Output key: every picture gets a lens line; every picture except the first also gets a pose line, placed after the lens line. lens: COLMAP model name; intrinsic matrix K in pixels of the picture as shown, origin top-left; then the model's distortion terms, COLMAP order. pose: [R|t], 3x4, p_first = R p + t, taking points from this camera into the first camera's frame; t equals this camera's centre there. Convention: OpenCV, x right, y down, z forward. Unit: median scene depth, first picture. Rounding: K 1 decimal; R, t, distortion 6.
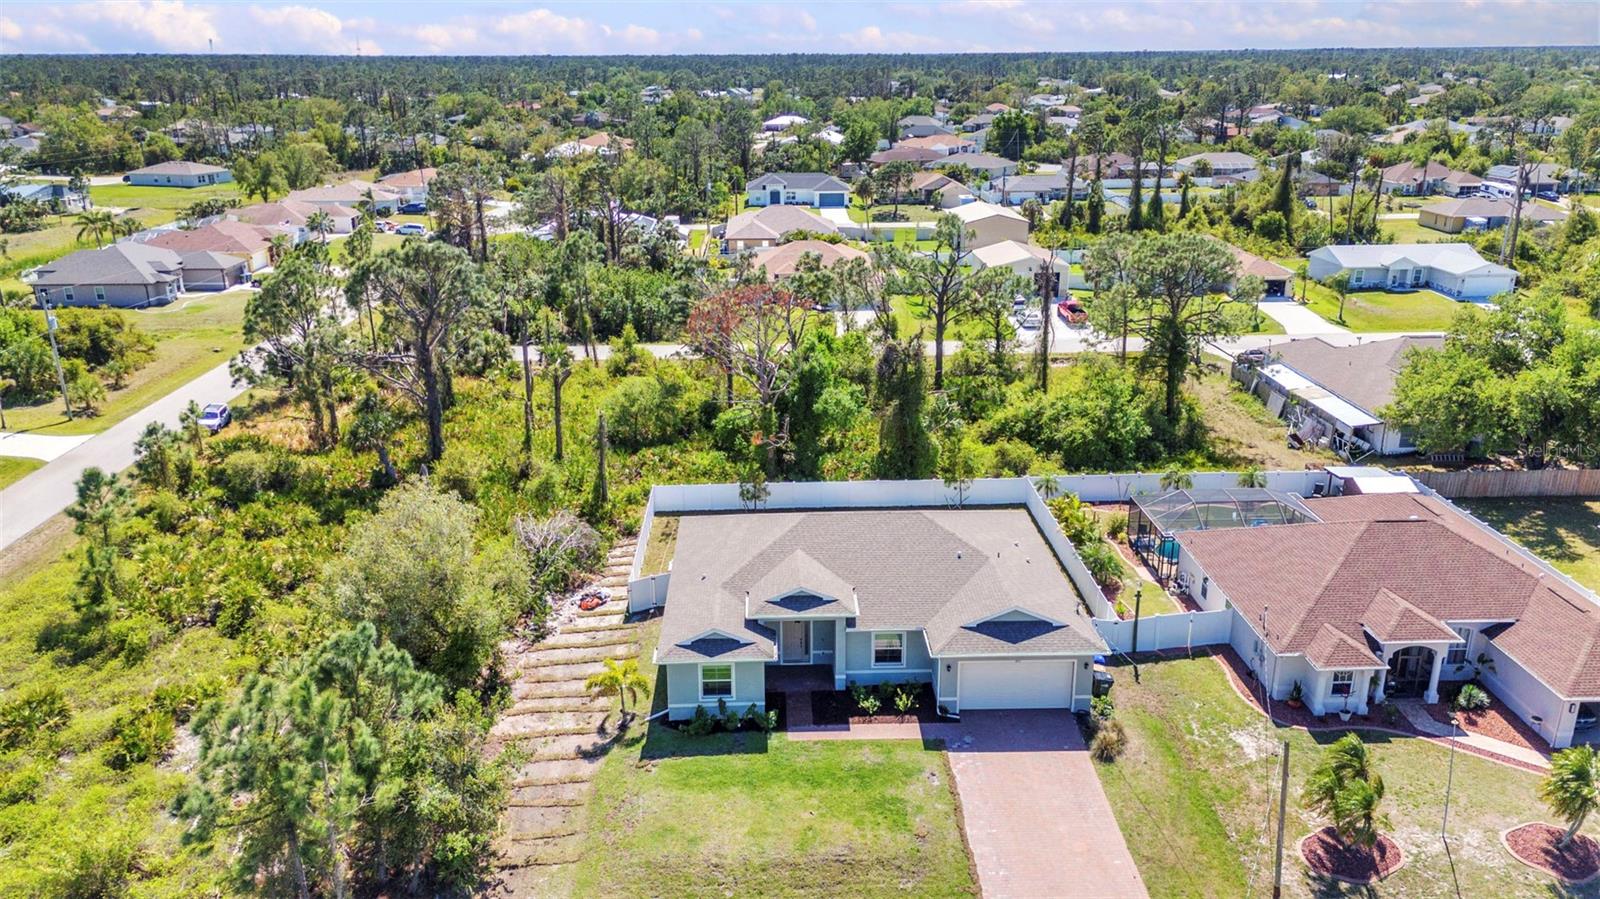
lens RADIAL K [[1163.1, 0, 798.0], [0, 1163.1, 443.0], [0, 0, 1]] dist [0.049890, -0.041132]
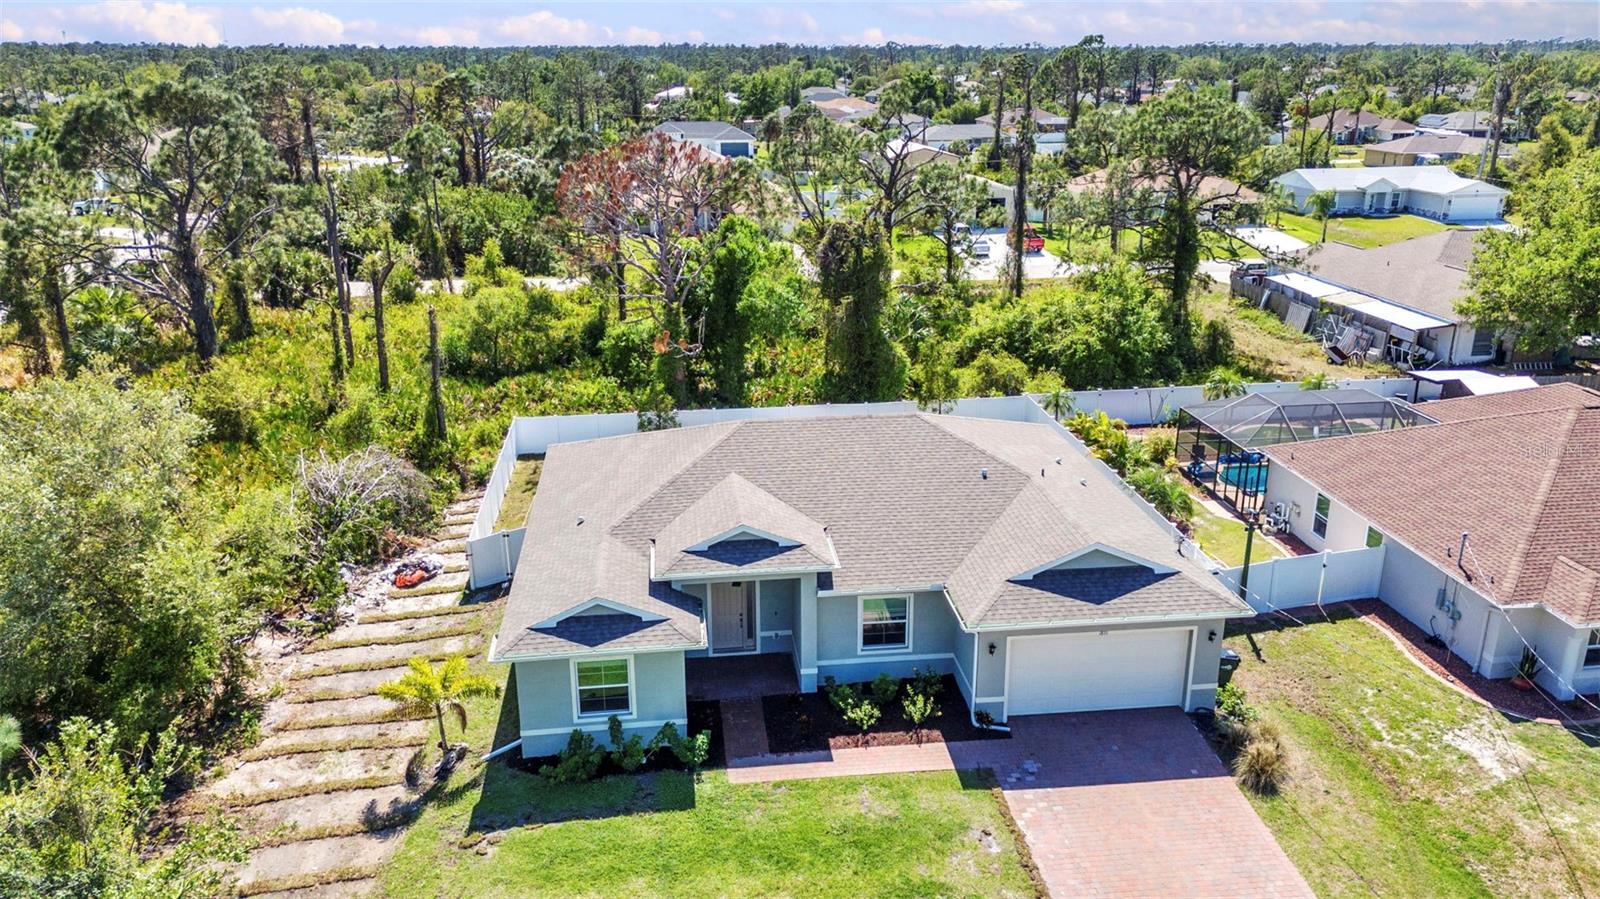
lens RADIAL K [[1163.1, 0, 800.6], [0, 1163.1, 452.1], [0, 0, 1]] dist [0.049890, -0.041132]
pose [[0.995912, -0.025810, 0.086563, -0.016947], [0.025084, 0.999641, 0.009467, 0.074951], [-0.086776, -0.007257, 0.996201, 0.367825]]
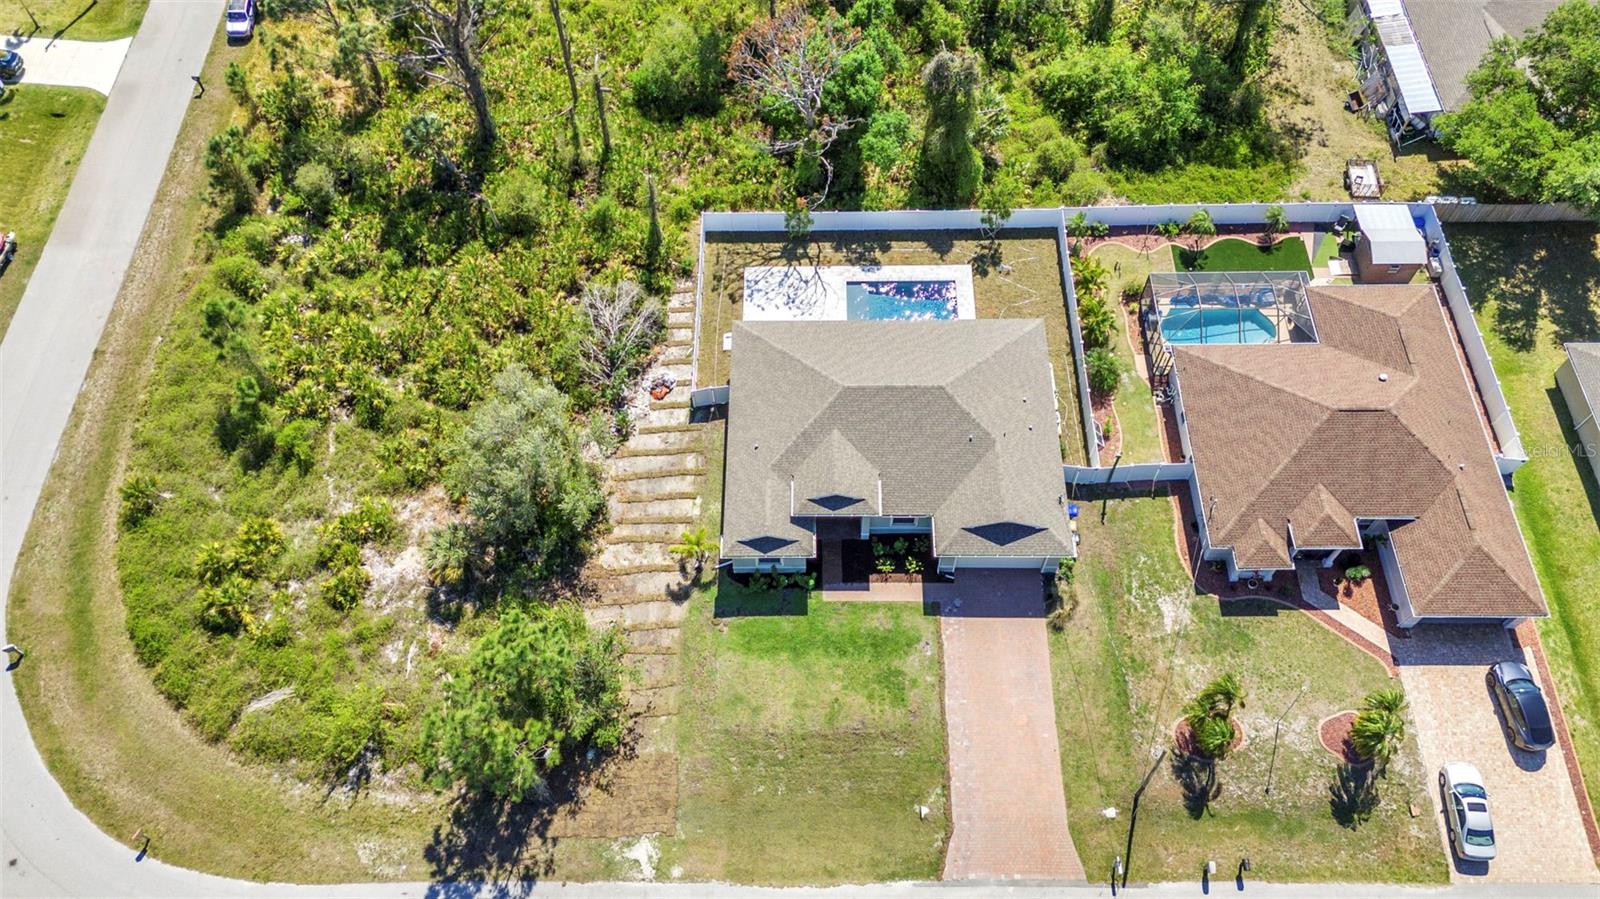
lens RADIAL K [[1163.1, 0, 796.2], [0, 1163.1, 438.6], [0, 0, 1]] dist [0.049890, -0.041132]
pose [[0.999134, 0.023845, -0.034102, 0.001628], [0.003920, 0.761952, 0.647621, -0.664124], [0.041426, -0.647194, 0.761199, 0.087734]]
